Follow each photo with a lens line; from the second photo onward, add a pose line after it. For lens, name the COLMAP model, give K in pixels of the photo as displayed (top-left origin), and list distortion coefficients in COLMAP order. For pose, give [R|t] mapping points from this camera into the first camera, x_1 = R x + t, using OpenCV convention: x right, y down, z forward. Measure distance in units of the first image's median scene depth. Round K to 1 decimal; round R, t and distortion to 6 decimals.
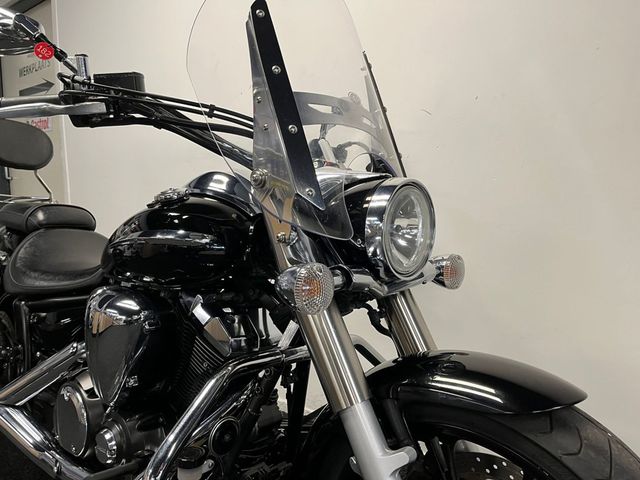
lens RADIAL K [[482.5, 0, 320.0], [0, 482.5, 240.0], [0, 0, 1]] dist [0.007410, -0.004764]
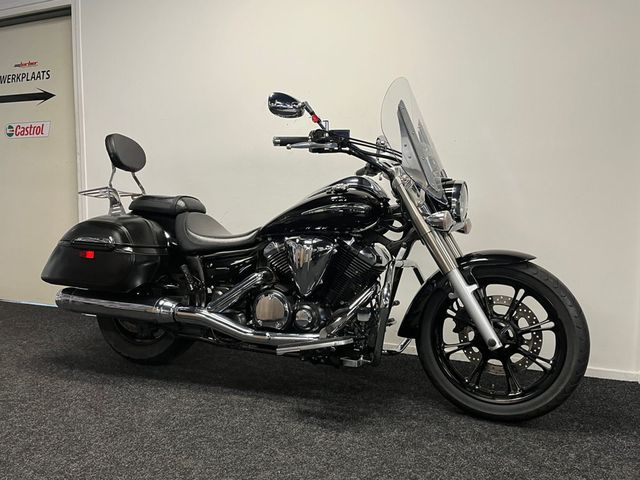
lens RADIAL K [[545.4, 0, 320.0], [0, 545.4, 240.0], [0, 0, 1]] dist [0.008087, 0.003121]
pose [[0.965511, -0.021027, 0.259512, -1.123582], [0.027238, 0.999422, -0.020363, 0.196706], [-0.258934, 0.026729, 0.965525, -1.304870]]
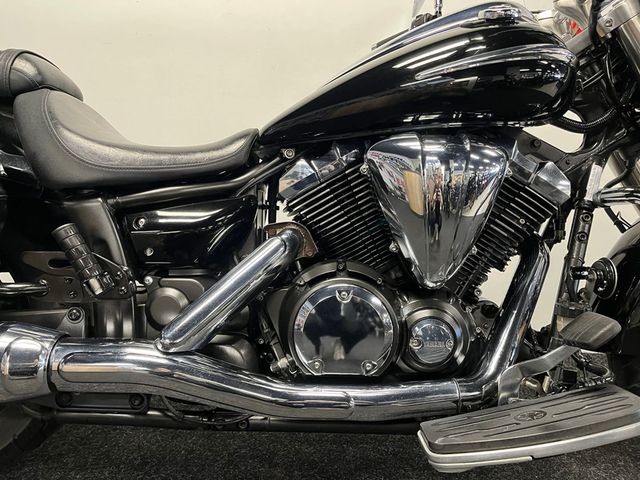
lens RADIAL K [[482.5, 0, 320.0], [0, 482.5, 240.0], [0, 0, 1]] dist [0.007410, -0.004764]
pose [[0.780115, -0.085483, 0.619768, -1.259235], [0.047612, 0.995861, 0.077426, 0.231263], [-0.623822, -0.030892, 0.780956, 0.643181]]
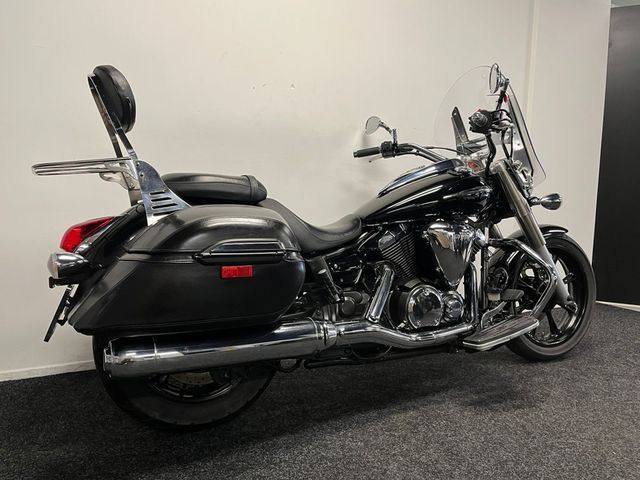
lens RADIAL K [[483.3, 0, 320.0], [0, 483.3, 240.0], [0, 0, 1]] dist [0.012156, -0.058381]
pose [[0.427930, -0.090365, 0.899283, -2.741976], [0.068959, 0.995353, 0.067204, 0.009129], [-0.901177, 0.033255, 0.432173, 0.816217]]
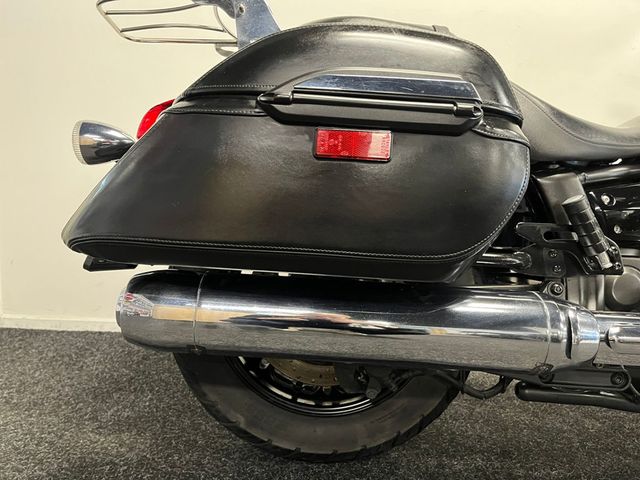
lens RADIAL K [[482.5, 0, 320.0], [0, 482.5, 240.0], [0, 0, 1]] dist [0.007410, -0.004764]
pose [[0.792371, -0.041096, 0.608654, -1.964068], [0.014430, 0.998712, 0.048646, 0.278759], [-0.609869, -0.029763, 0.791943, 1.206719]]
